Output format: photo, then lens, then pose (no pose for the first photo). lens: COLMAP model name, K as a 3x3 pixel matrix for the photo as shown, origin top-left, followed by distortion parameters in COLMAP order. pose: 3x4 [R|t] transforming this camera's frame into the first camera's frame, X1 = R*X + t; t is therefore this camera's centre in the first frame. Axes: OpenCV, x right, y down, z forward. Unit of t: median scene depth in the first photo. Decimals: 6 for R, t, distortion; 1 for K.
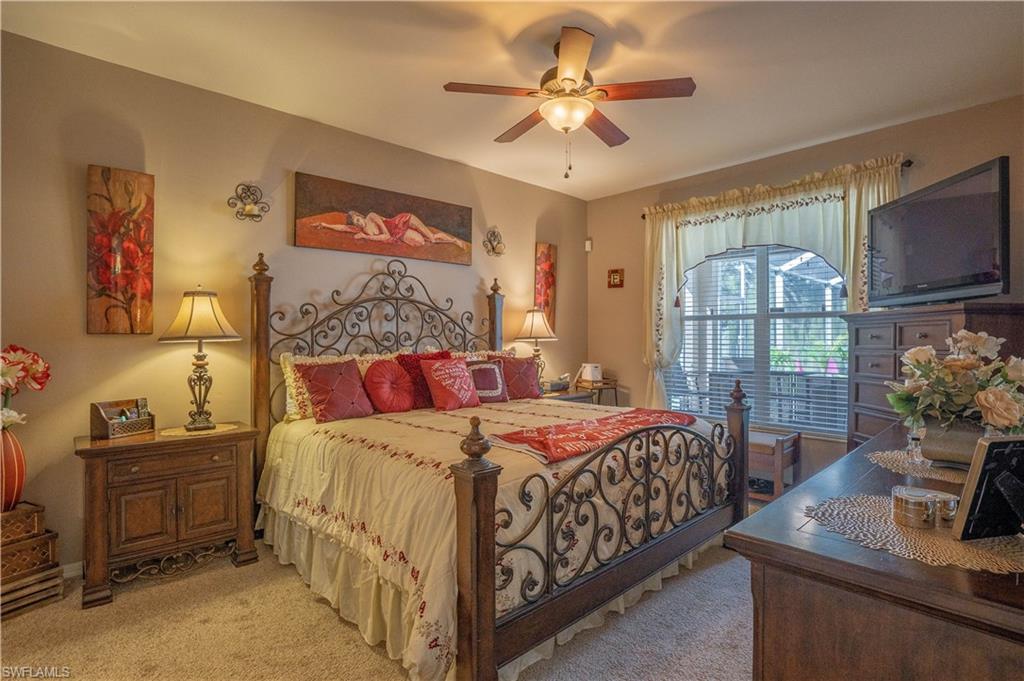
lens RADIAL K [[497.9, 0, 509.7], [0, 497.9, 337.7], [0, 0, 1]] dist [-0.029970, 0.000879]
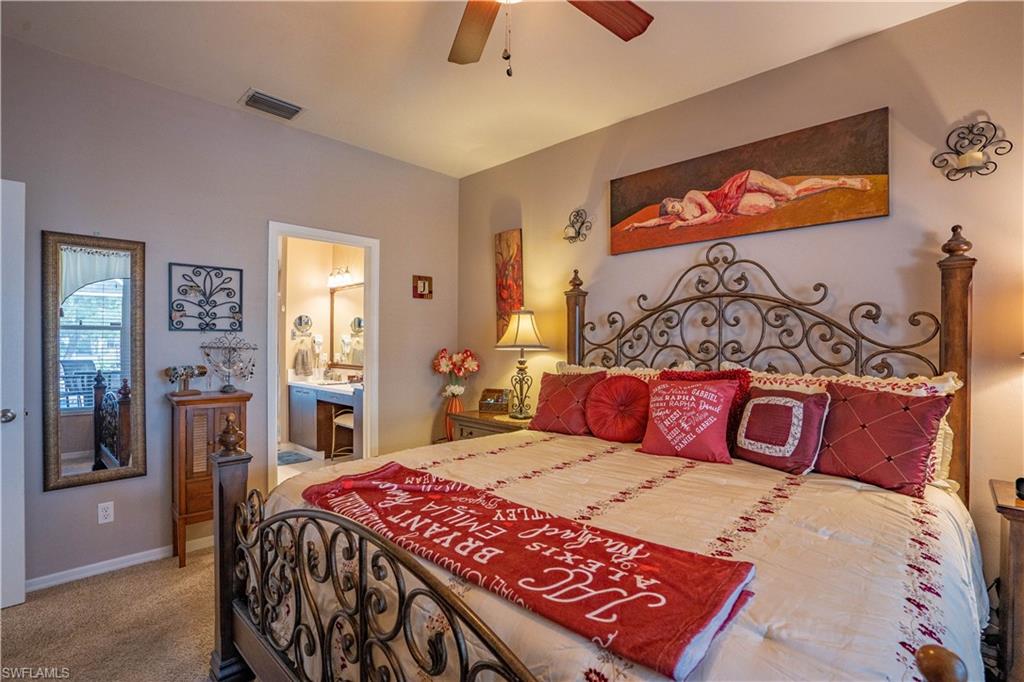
lens RADIAL K [[492.1, 0, 514.9], [0, 492.1, 342.8], [0, 0, 1]] dist [-0.020995, 0.003791]
pose [[0.068918, 0.001031, -0.997622, 0.536405], [-0.003269, 0.999994, 0.000808, -0.009668], [0.997617, 0.003206, 0.068921, 0.733801]]
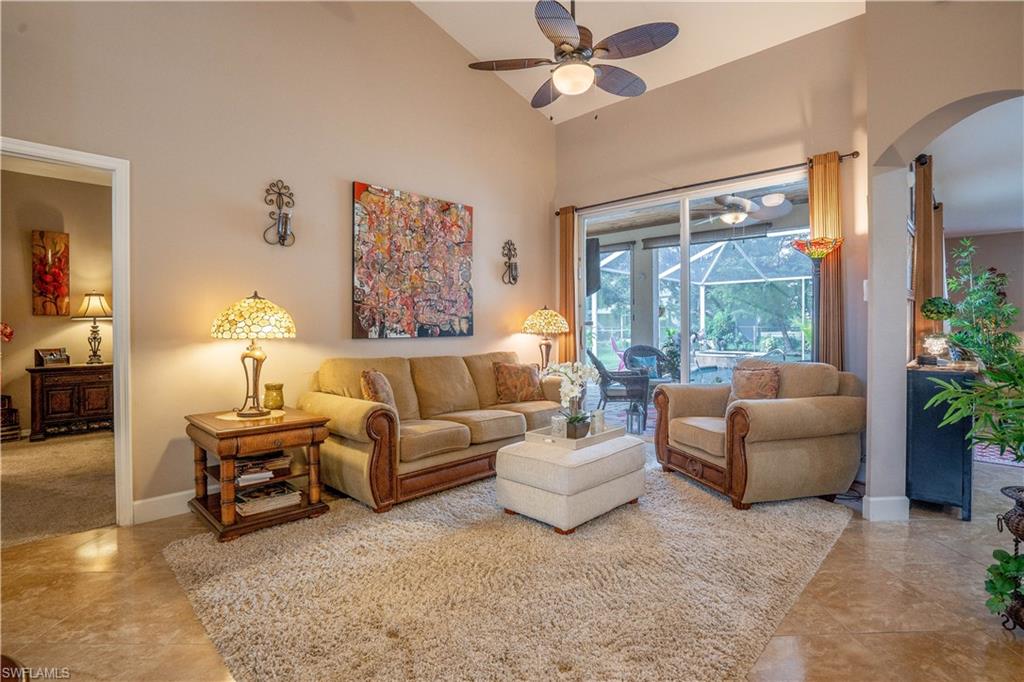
lens RADIAL K [[492.1, 0, 512.6], [0, 492.1, 330.2], [0, 0, 1]] dist [-0.020995, 0.003791]
pose [[0.998954, -0.002369, 0.045659, 0.775360], [0.001953, 0.999956, 0.009147, 0.030435], [-0.045679, -0.009048, 0.998915, -0.825887]]
